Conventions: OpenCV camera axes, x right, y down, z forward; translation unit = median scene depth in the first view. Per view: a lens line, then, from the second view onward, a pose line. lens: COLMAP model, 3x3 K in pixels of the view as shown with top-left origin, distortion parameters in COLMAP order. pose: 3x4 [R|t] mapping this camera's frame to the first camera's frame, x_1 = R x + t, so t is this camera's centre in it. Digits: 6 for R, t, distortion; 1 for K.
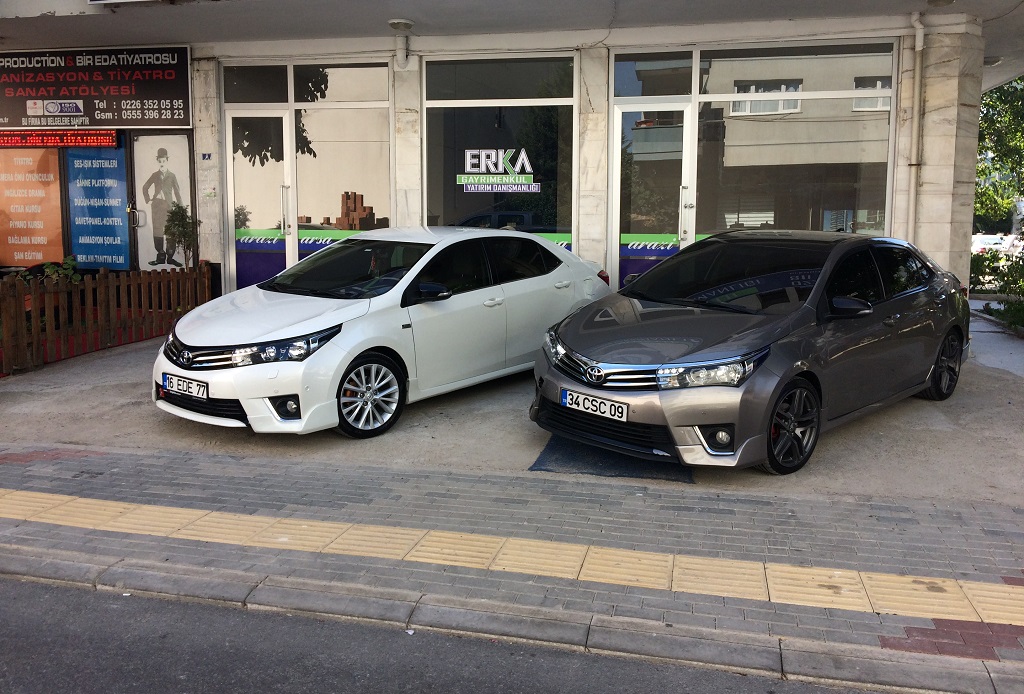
lens RADIAL K [[867.6, 0, 511.8], [0, 867.6, 317.5], [0, 0, 1]] dist [0.073531, -0.119152]
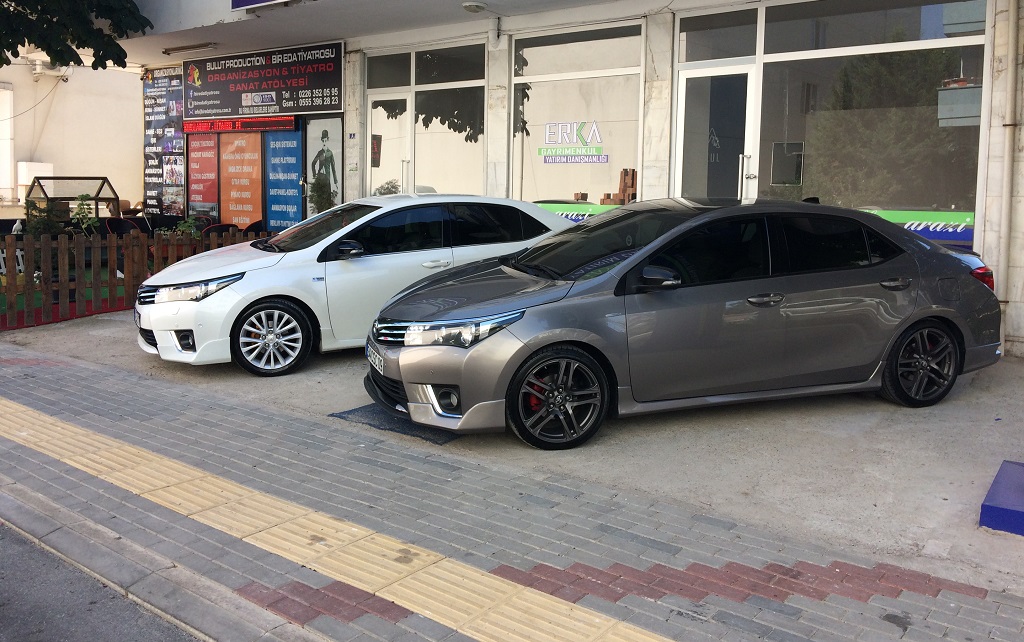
lens RADIAL K [[866.8, 0, 511.1], [0, 866.8, 270.3], [0, 0, 1]] dist [0.082683, -0.138579]
pose [[0.905058, 0.044396, -0.422964, 0.371051], [-0.060469, 0.997866, -0.024652, 0.007335], [0.420967, 0.047888, 0.905811, 0.073963]]
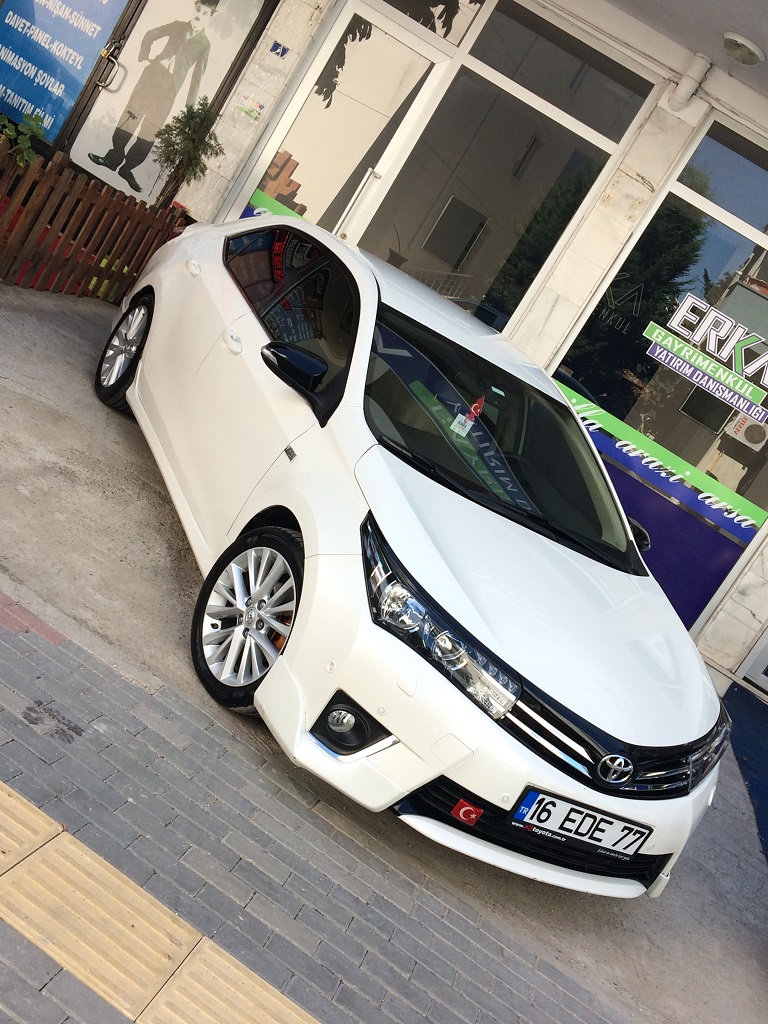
lens RADIAL K [[1195.9, 0, 397.2], [0, 1195.9, 510.4], [0, 0, 1]] dist [0.125598, -0.230236]
pose [[0.855178, 0.507247, 0.106634, -0.245800], [-0.515116, 0.854578, 0.065972, -0.023601], [-0.057663, -0.111347, 0.992107, 0.212870]]
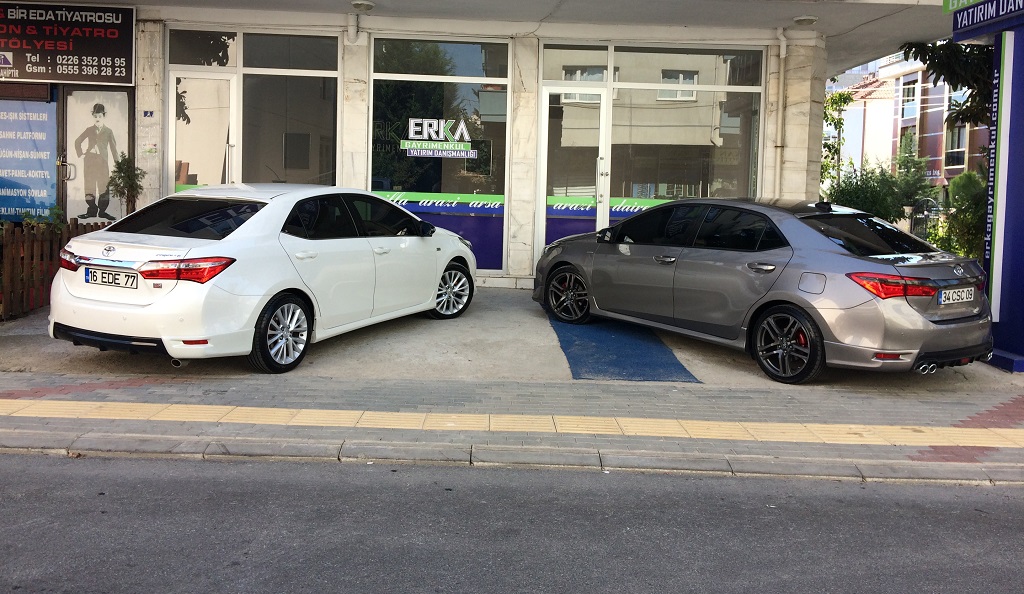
lens RADIAL K [[866.3, 0, 513.3], [0, 866.3, 238.1], [0, 0, 1]] dist [0.074915, -0.121741]
pose [[0.968851, 0.008997, 0.247479, -0.210856], [0.004811, 0.998467, -0.055133, 0.023910], [-0.247596, 0.054606, 0.967323, -0.107546]]
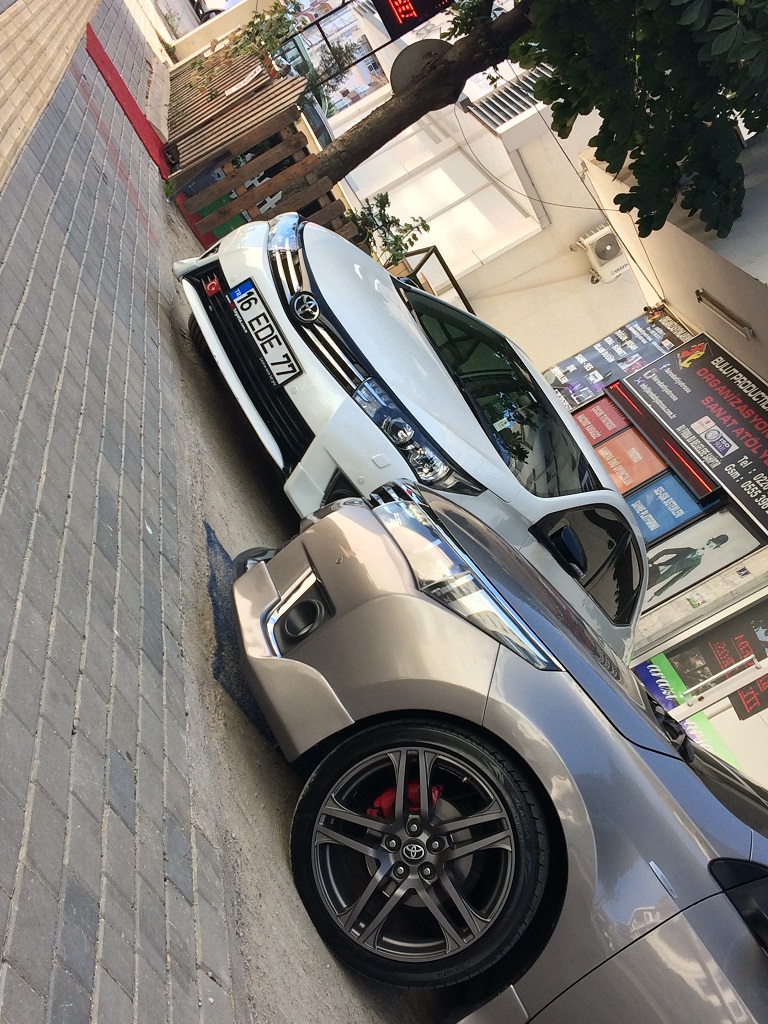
lens RADIAL K [[1371.1, 0, 384.0], [0, 1371.1, 512.0], [0, 0, 1]] dist [0.022076, 0.079269]
pose [[0.260860, 0.560633, -0.785902, 0.398258], [-0.906106, 0.423051, 0.001030, 0.040855], [0.333054, 0.711842, 0.618350, 0.288786]]
